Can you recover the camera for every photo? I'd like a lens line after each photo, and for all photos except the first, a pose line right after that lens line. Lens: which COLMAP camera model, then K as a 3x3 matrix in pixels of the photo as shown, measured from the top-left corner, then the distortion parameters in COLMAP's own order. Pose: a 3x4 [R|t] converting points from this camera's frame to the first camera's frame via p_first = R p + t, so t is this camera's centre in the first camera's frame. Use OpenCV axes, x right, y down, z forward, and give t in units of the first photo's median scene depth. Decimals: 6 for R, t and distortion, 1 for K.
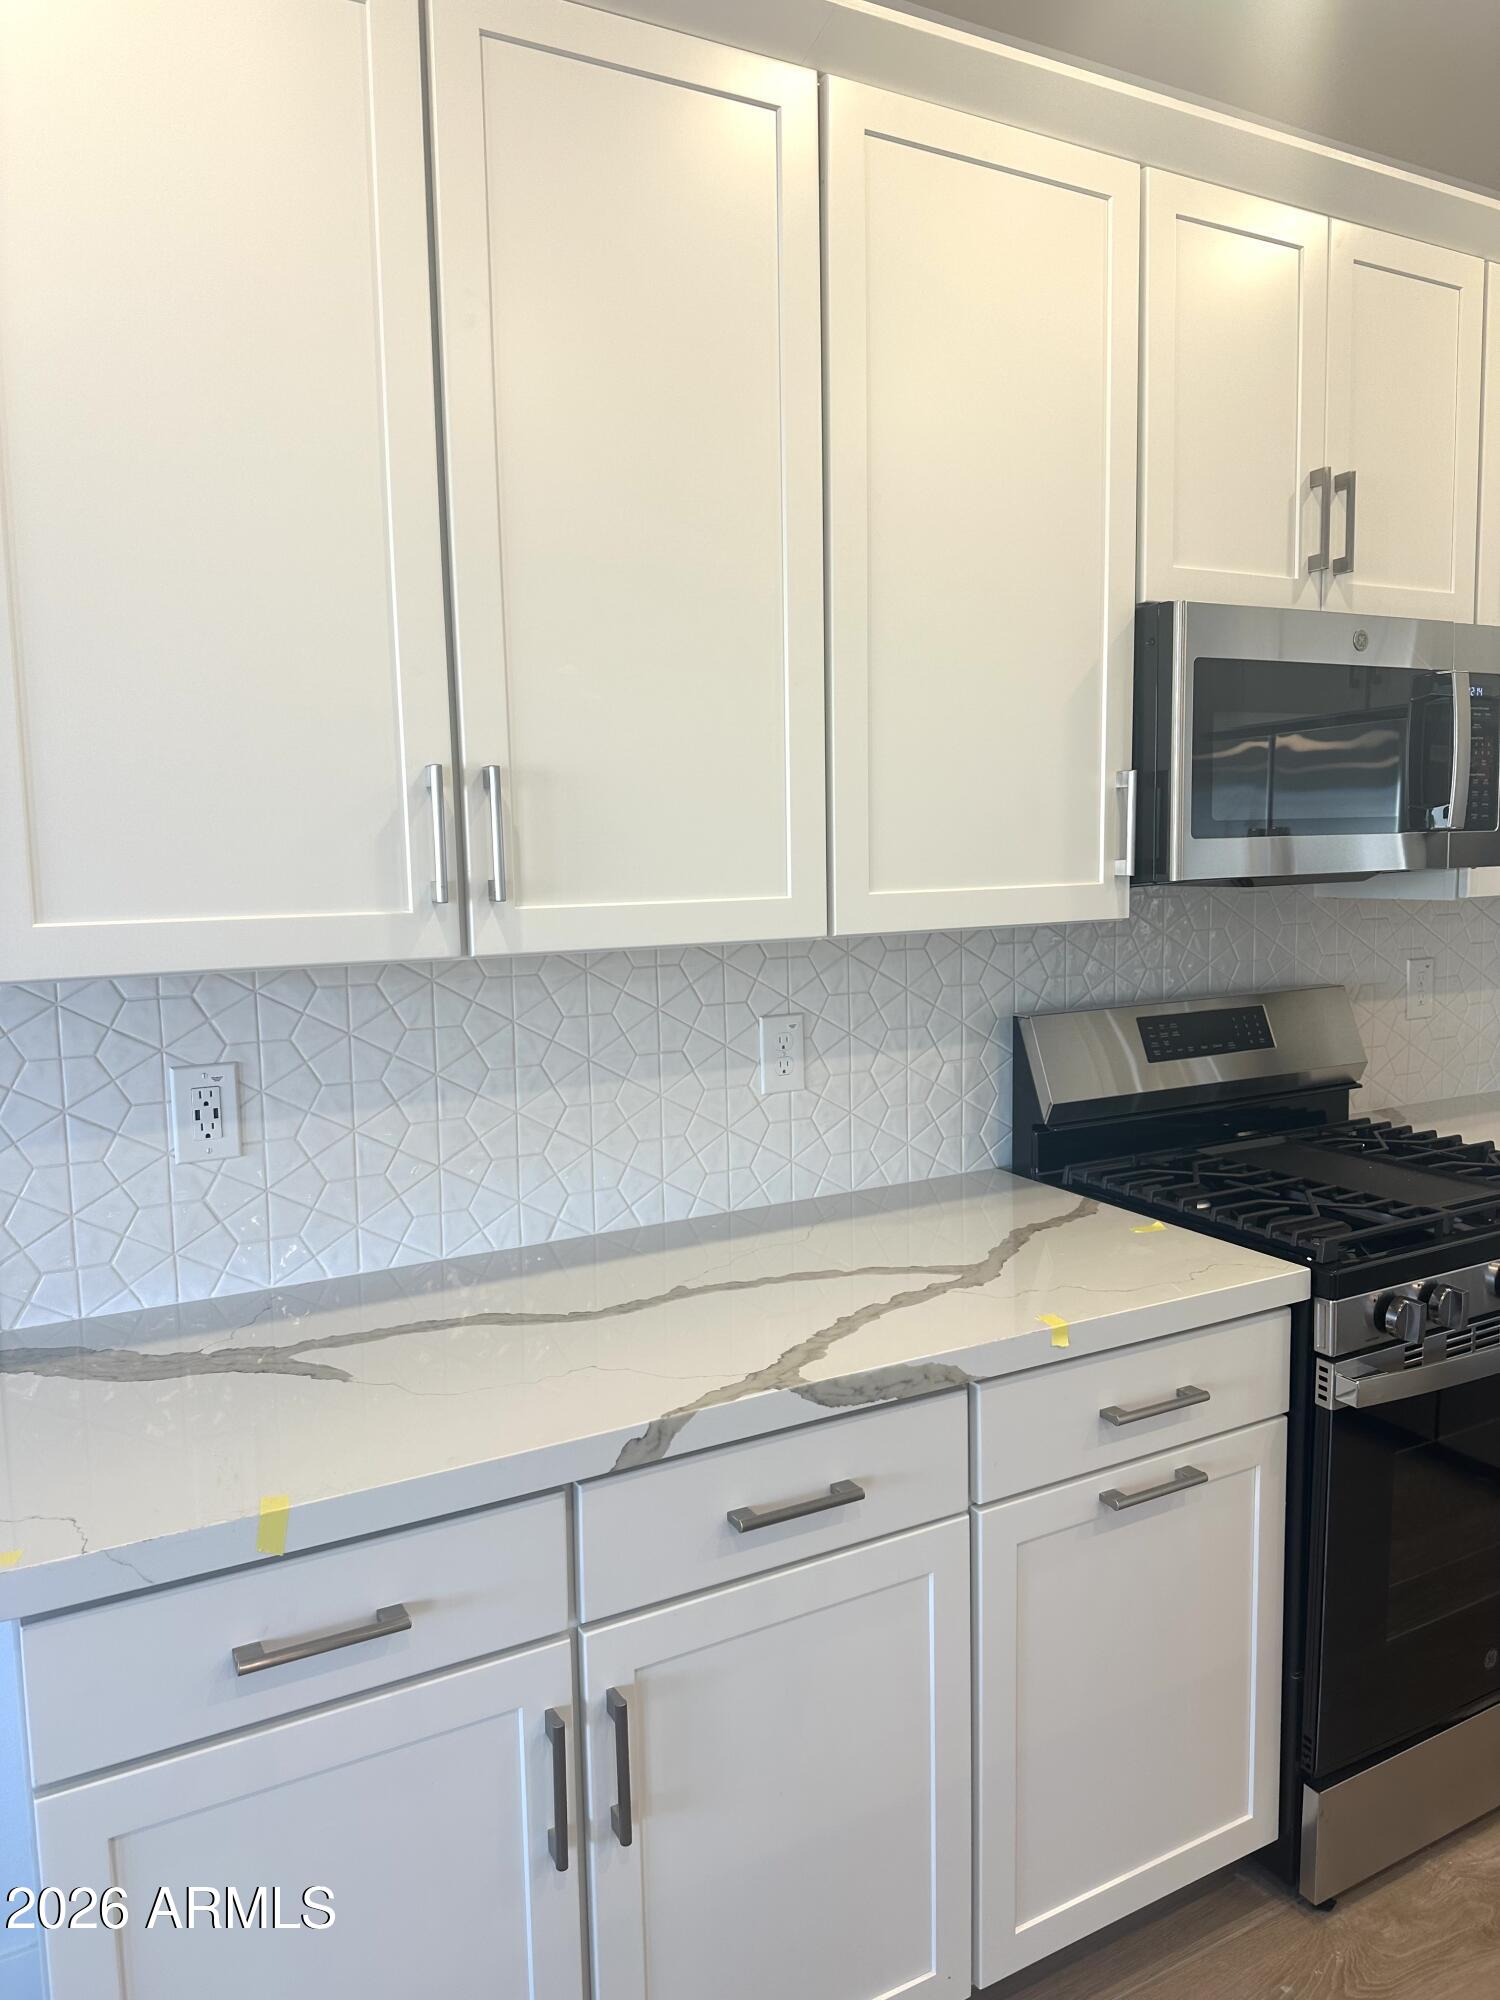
lens RADIAL K [[1405.1, 0, 730.3], [0, 1405.1, 1004.5], [0, 0, 1]] dist [0.044786, -0.007782]
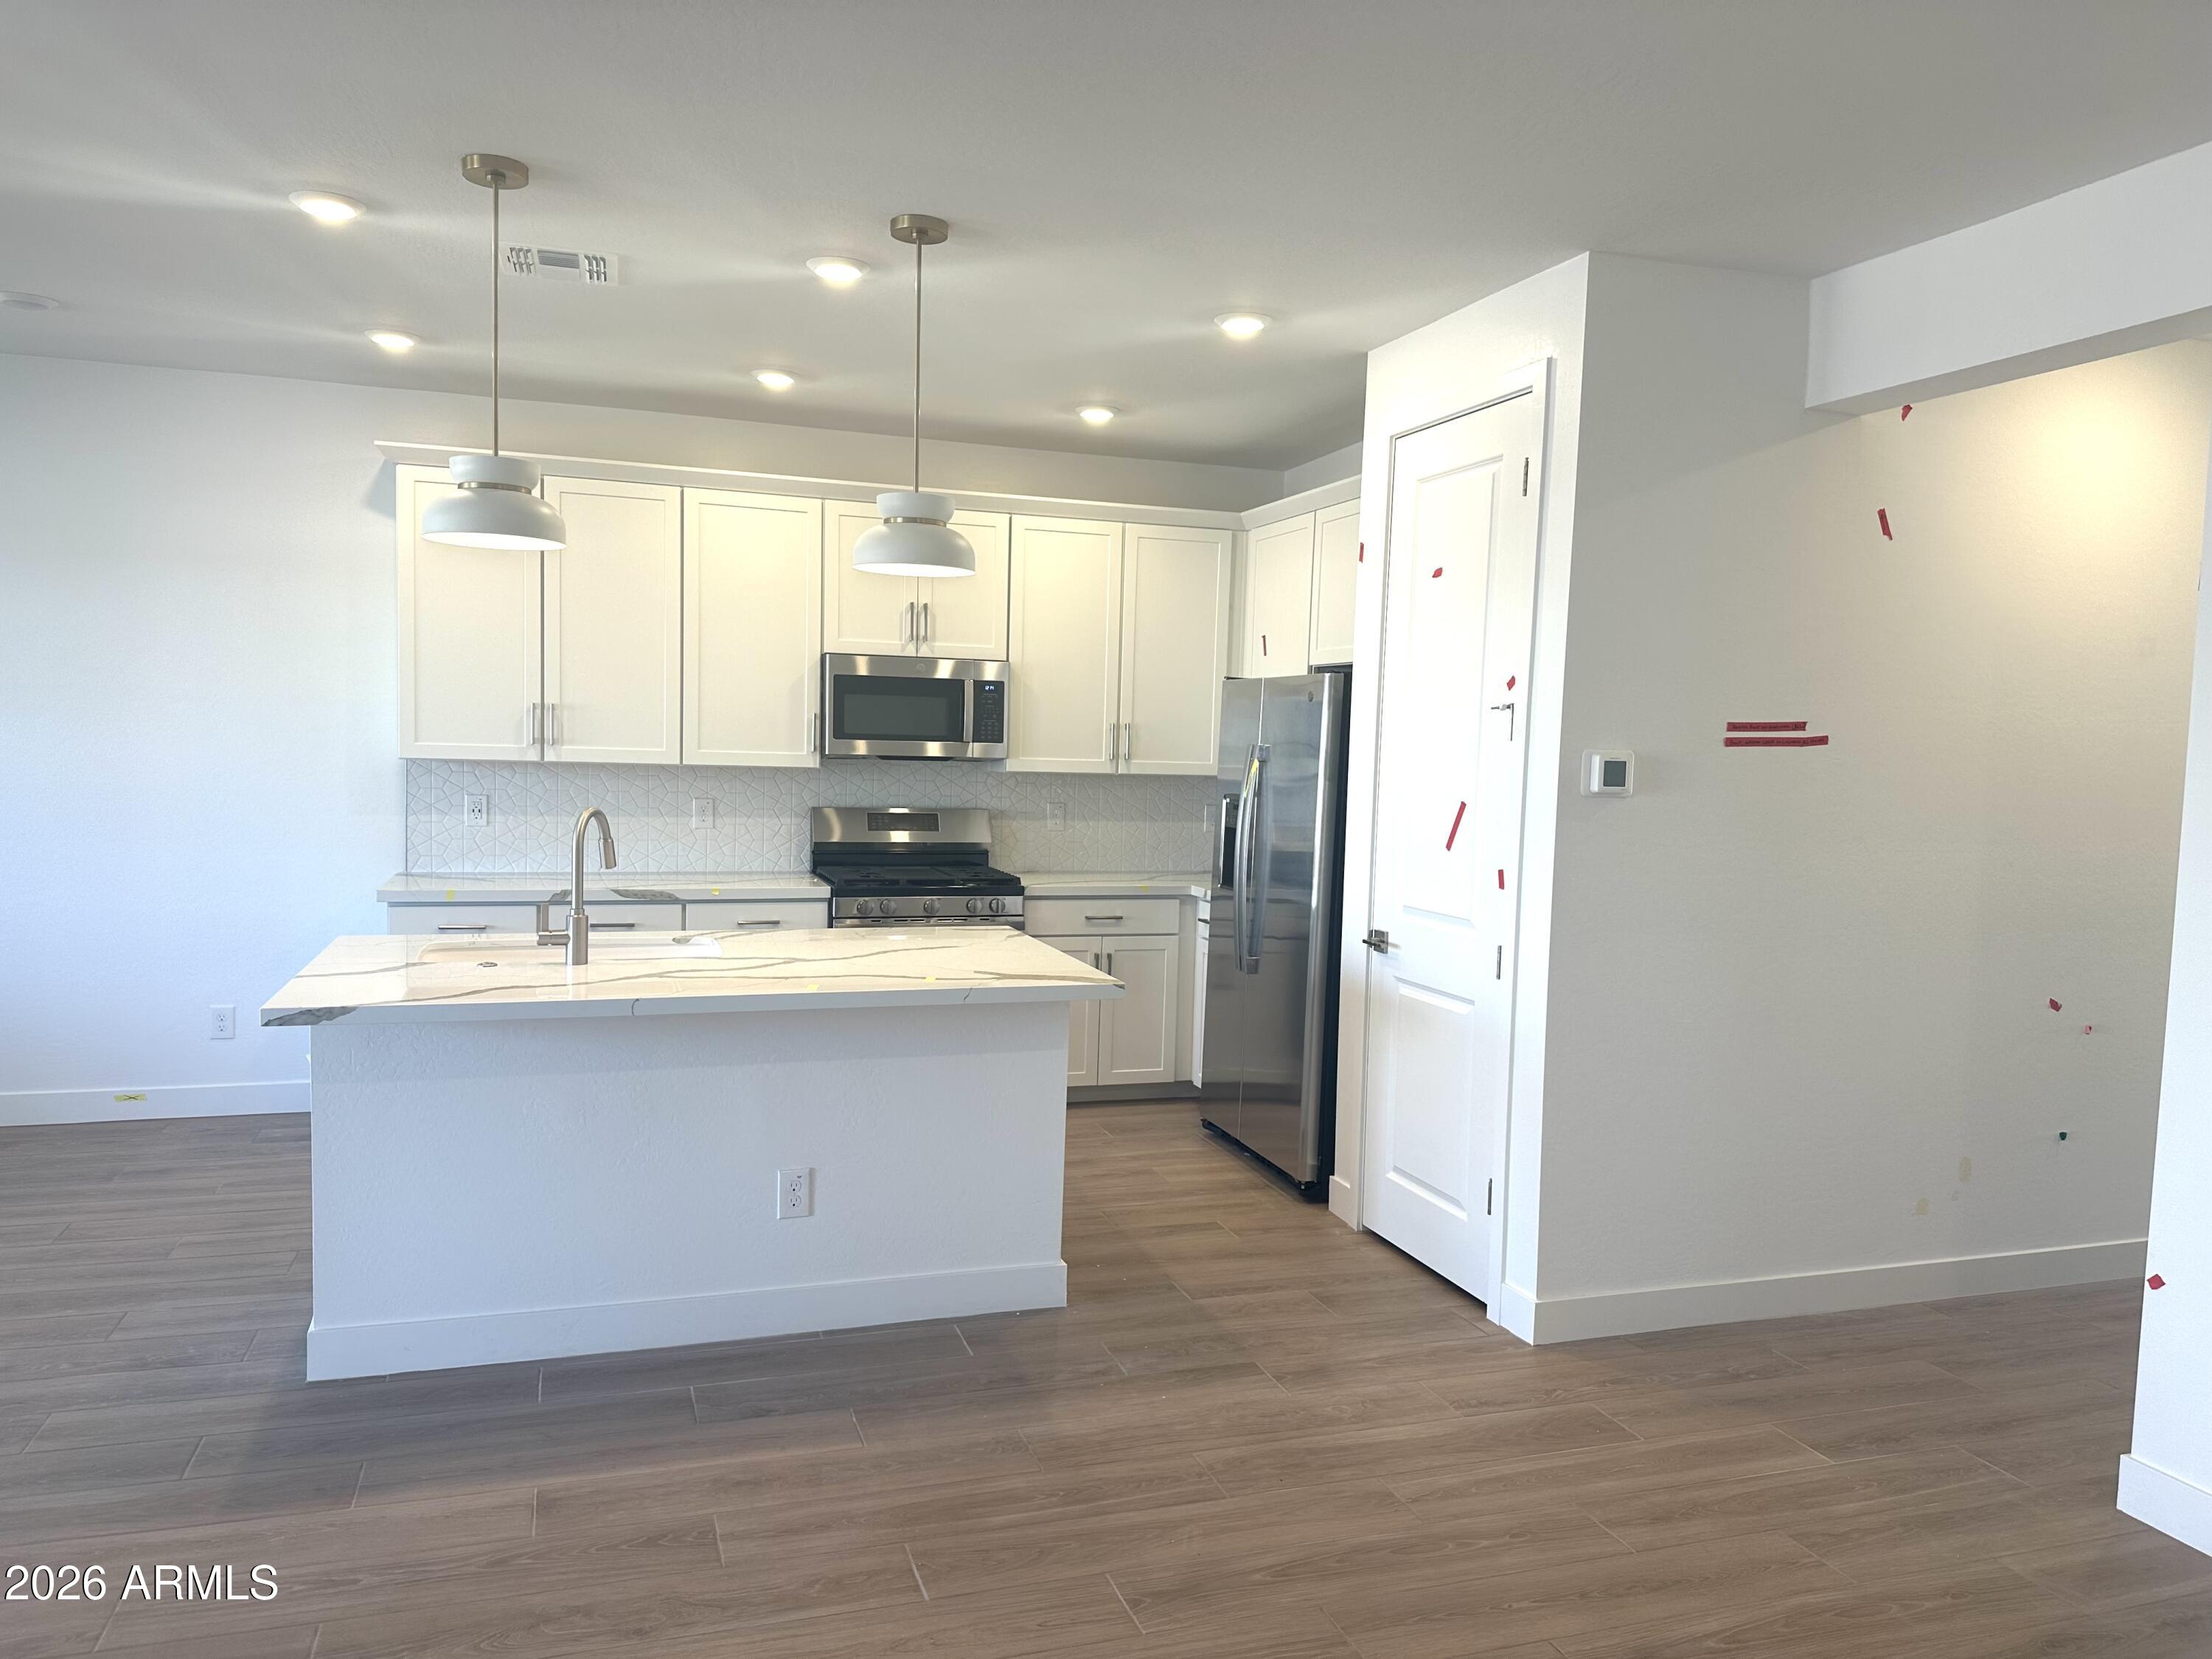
lens RADIAL K [[1554.0, 0, 1122.8], [0, 1554.0, 837.0], [0, 0, 1]] dist [0.044786, -0.007782]
pose [[0.985135, 0.053670, -0.163182, 1.522902], [-0.063351, 0.996490, -0.054712, 0.223117], [0.159673, 0.064237, 0.985078, -2.060894]]
